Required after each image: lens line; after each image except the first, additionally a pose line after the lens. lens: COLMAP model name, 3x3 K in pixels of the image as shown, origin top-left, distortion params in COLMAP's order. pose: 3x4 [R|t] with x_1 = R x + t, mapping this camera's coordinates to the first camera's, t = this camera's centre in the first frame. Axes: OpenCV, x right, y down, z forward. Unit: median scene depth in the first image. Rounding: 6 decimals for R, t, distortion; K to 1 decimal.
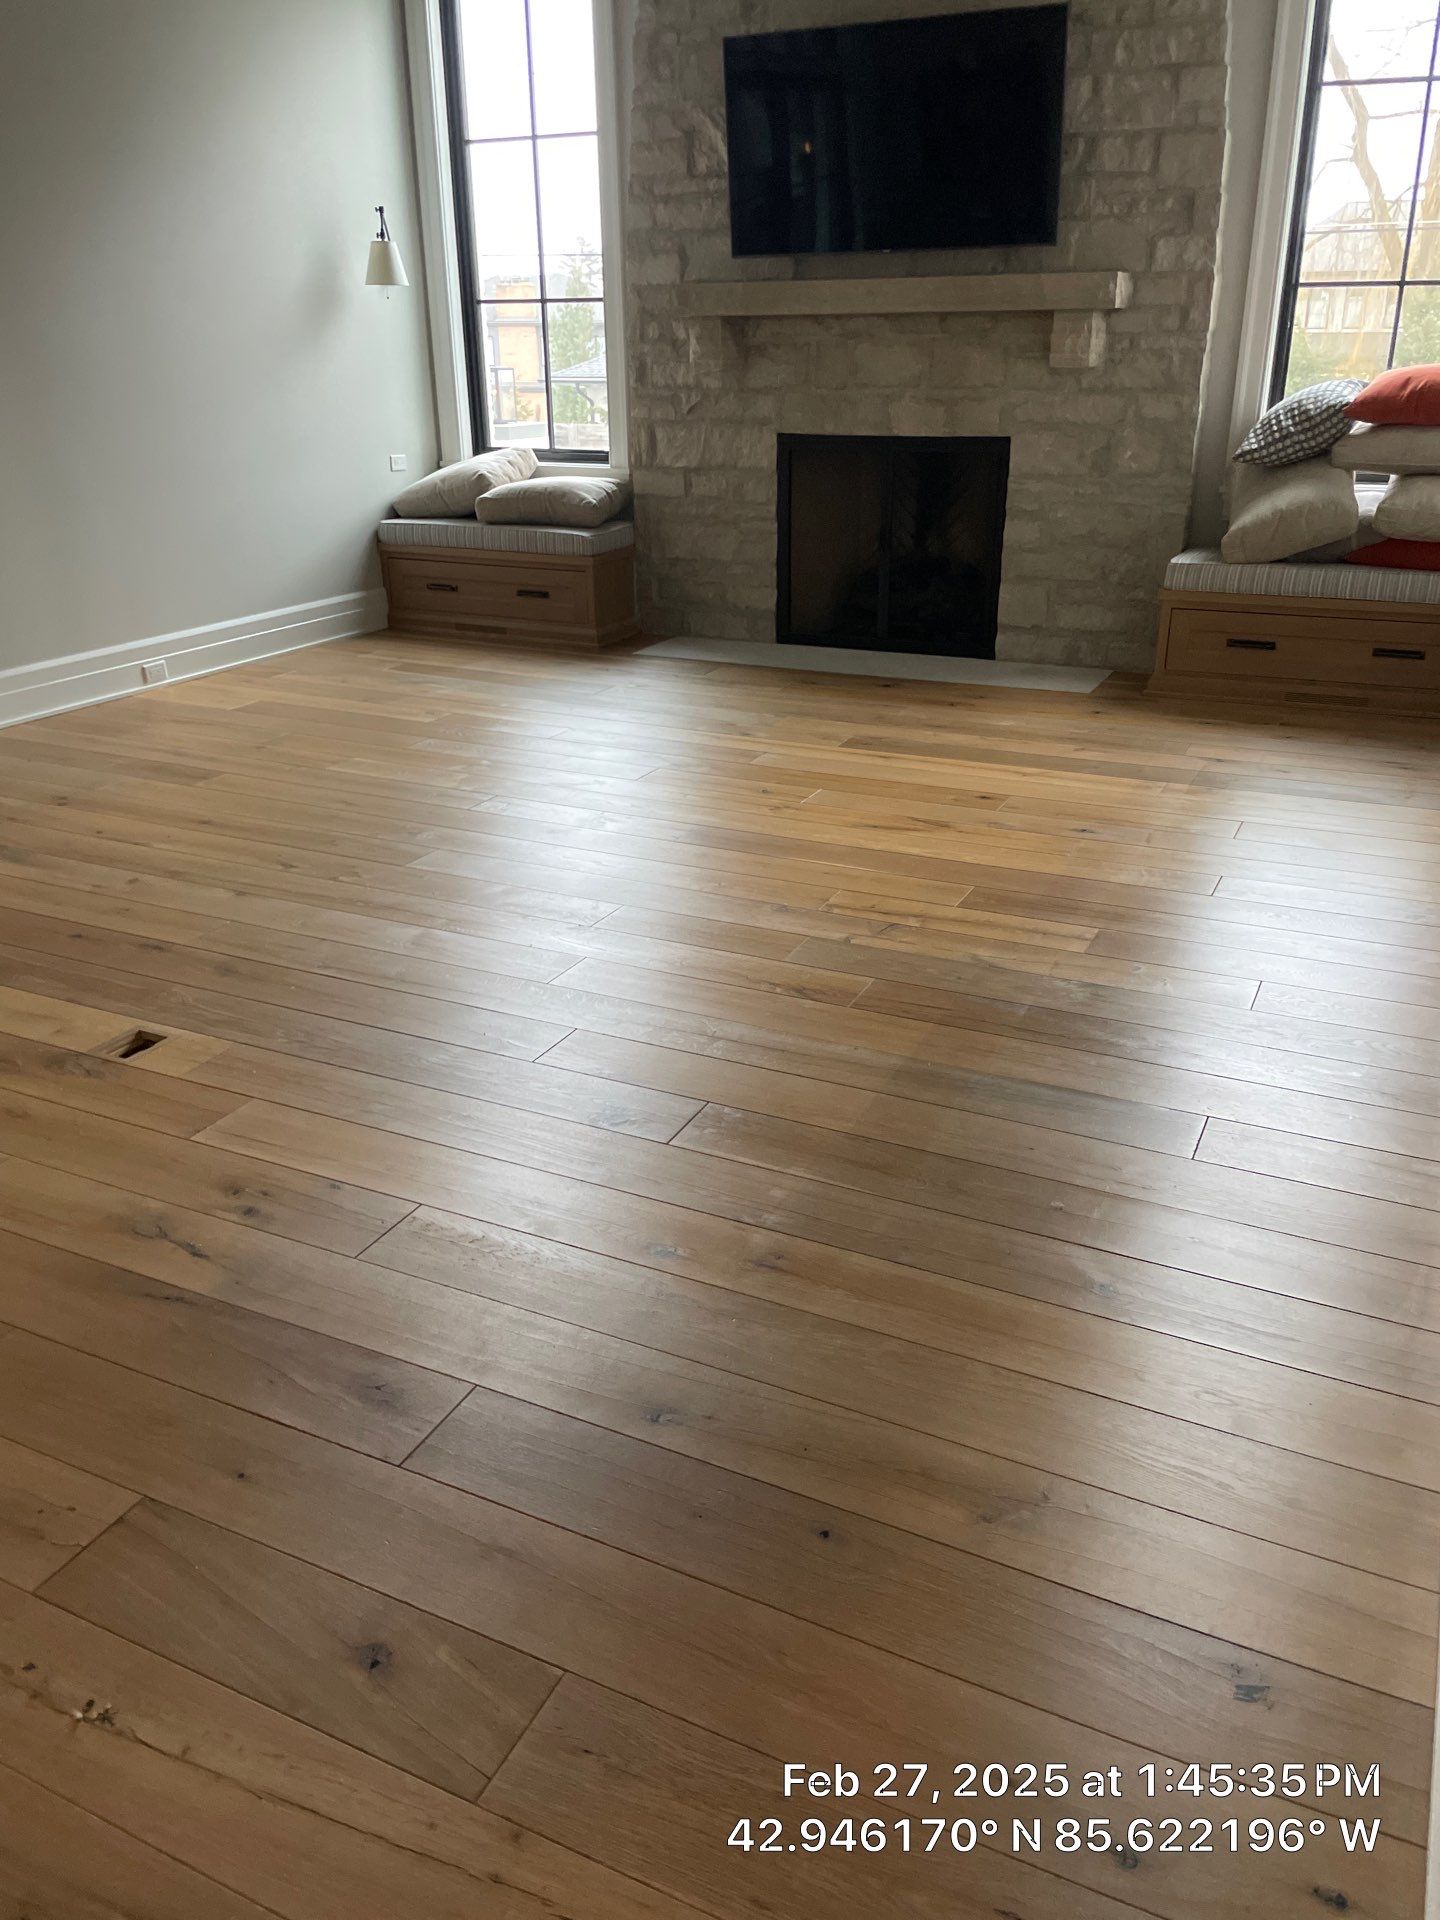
lens RADIAL K [[1456.4, 0, 724.2], [0, 1456.4, 954.0], [0, 0, 1]] dist [0.074118, -0.097576]
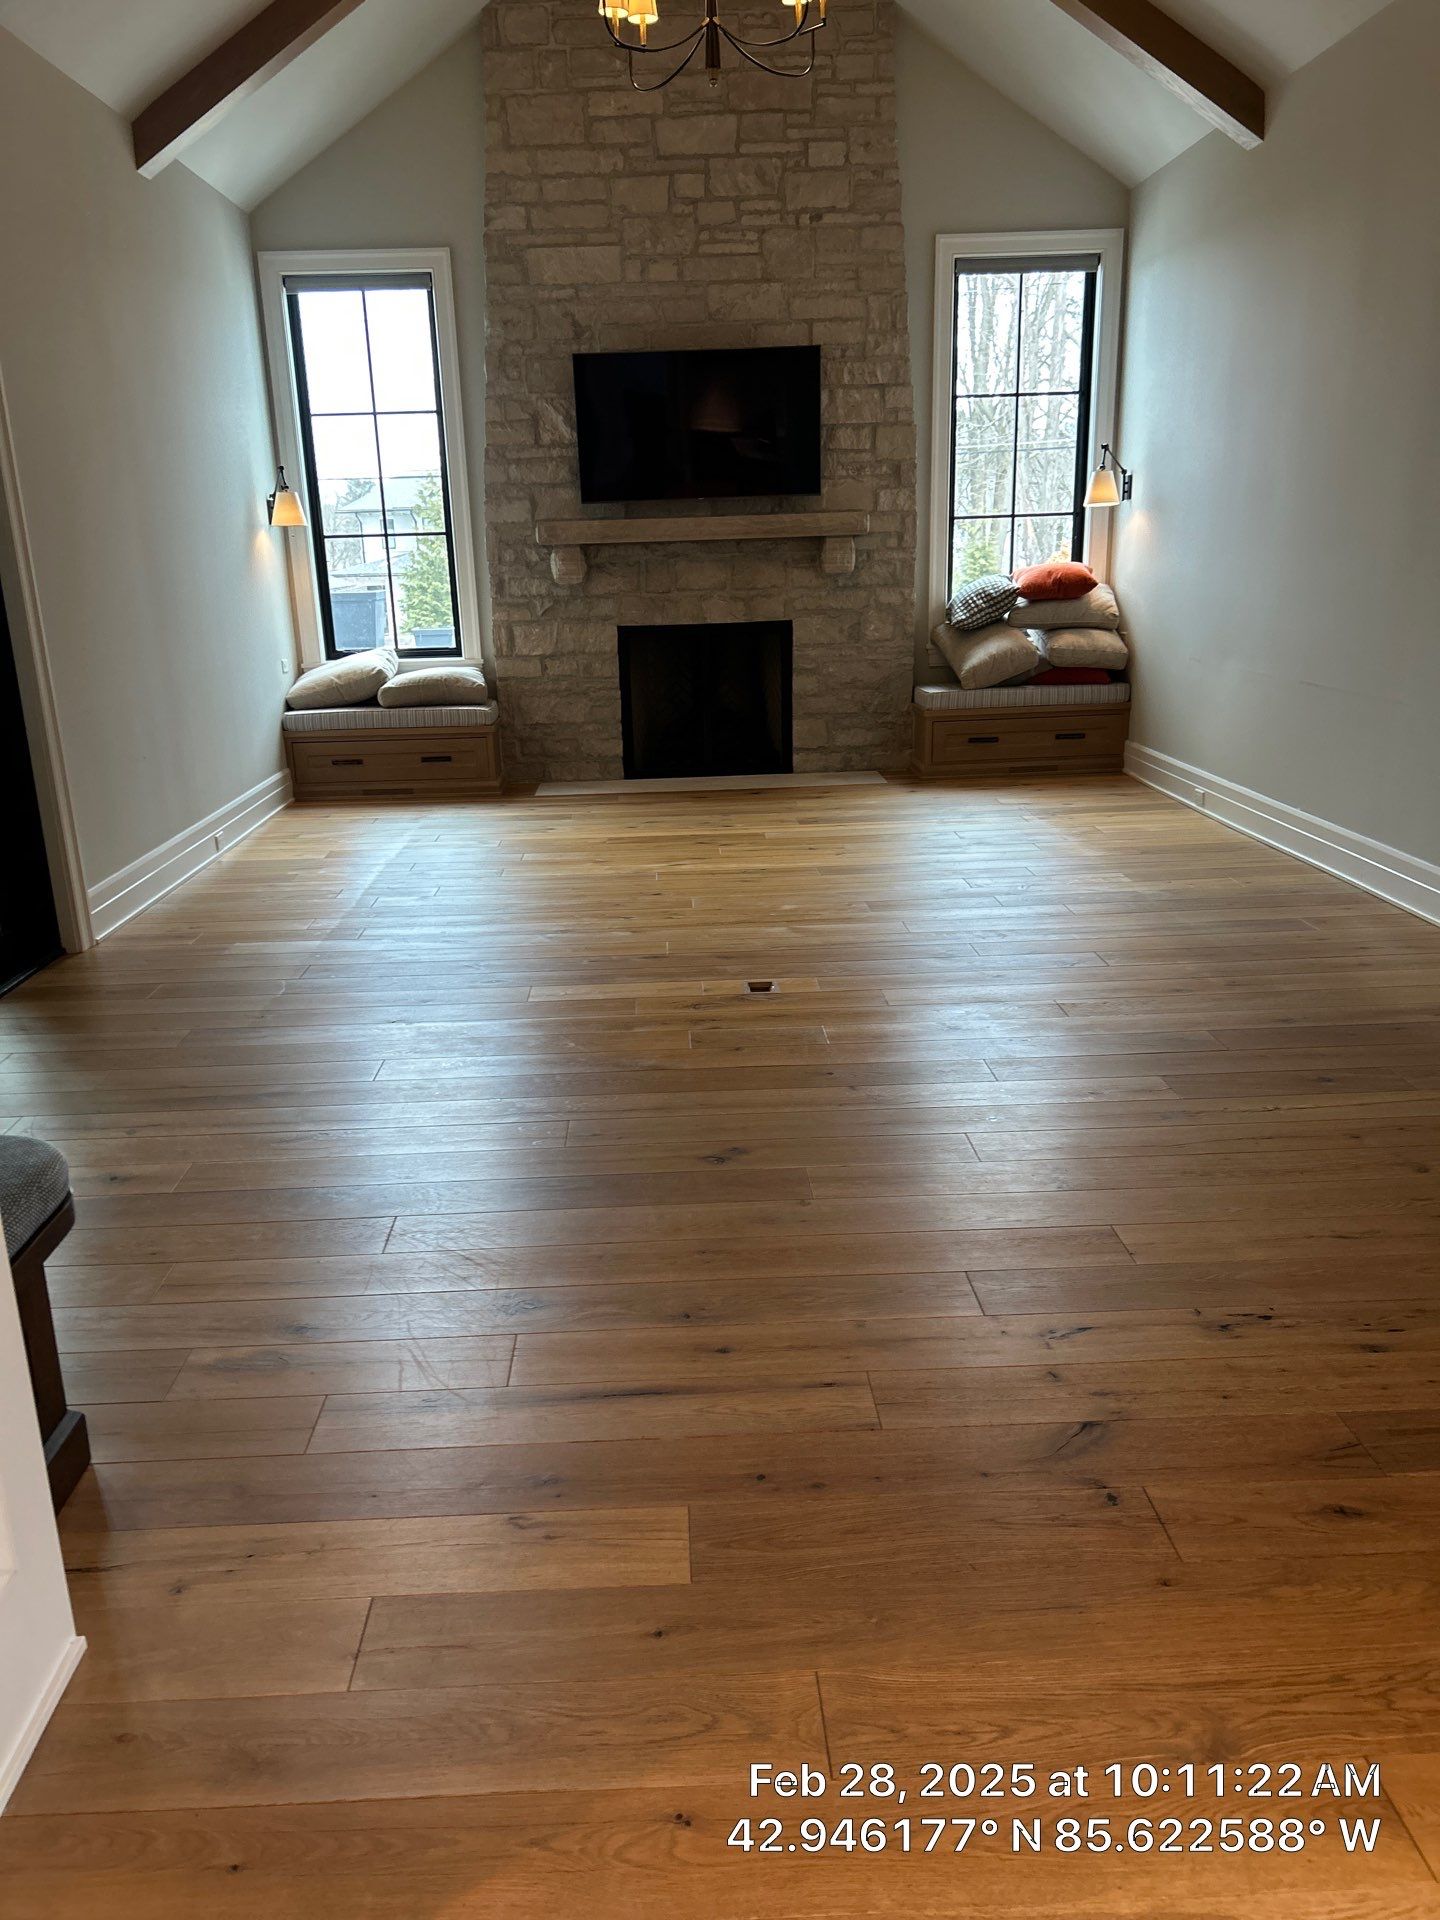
lens RADIAL K [[1422.1, 0, 702.5], [0, 1422.1, 975.9], [0, 0, 1]] dist [0.061799, -0.093181]
pose [[0.890019, -0.151345, 0.430072, -0.531287], [0.198232, 0.977924, -0.066097, 0.065725], [-0.410574, 0.144082, 0.900372, -0.176974]]
